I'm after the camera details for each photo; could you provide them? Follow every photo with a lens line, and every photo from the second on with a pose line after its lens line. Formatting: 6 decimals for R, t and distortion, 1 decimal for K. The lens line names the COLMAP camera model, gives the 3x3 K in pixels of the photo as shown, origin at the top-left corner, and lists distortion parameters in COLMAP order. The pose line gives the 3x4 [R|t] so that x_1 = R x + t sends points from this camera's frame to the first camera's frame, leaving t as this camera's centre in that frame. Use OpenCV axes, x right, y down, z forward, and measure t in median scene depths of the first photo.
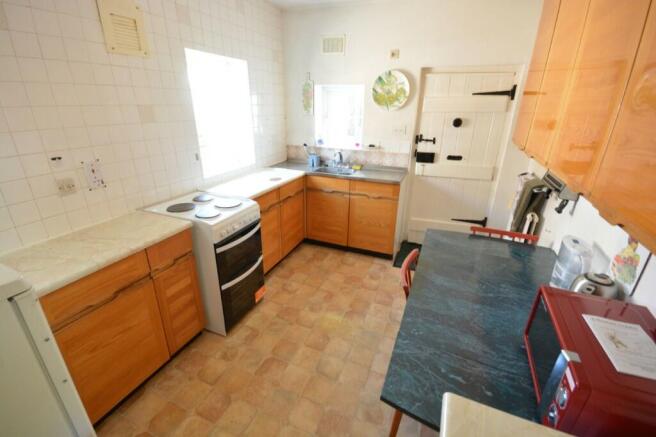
lens RADIAL K [[291.2, 0, 324.7], [0, 291.2, 217.9], [0, 0, 1]] dist [-0.000151, -0.000677]
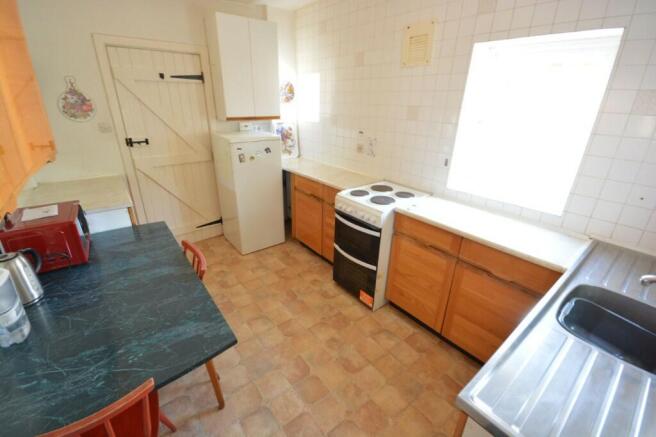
lens RADIAL K [[291.2, 0, 324.6], [0, 291.2, 218.0], [0, 0, 1]] dist [-0.000151, -0.000677]
pose [[-0.487889, 0.311030, -0.815613, 0.654811], [-0.344463, 0.789937, 0.507292, -0.468740], [0.802066, 0.528450, -0.278263, 1.193788]]
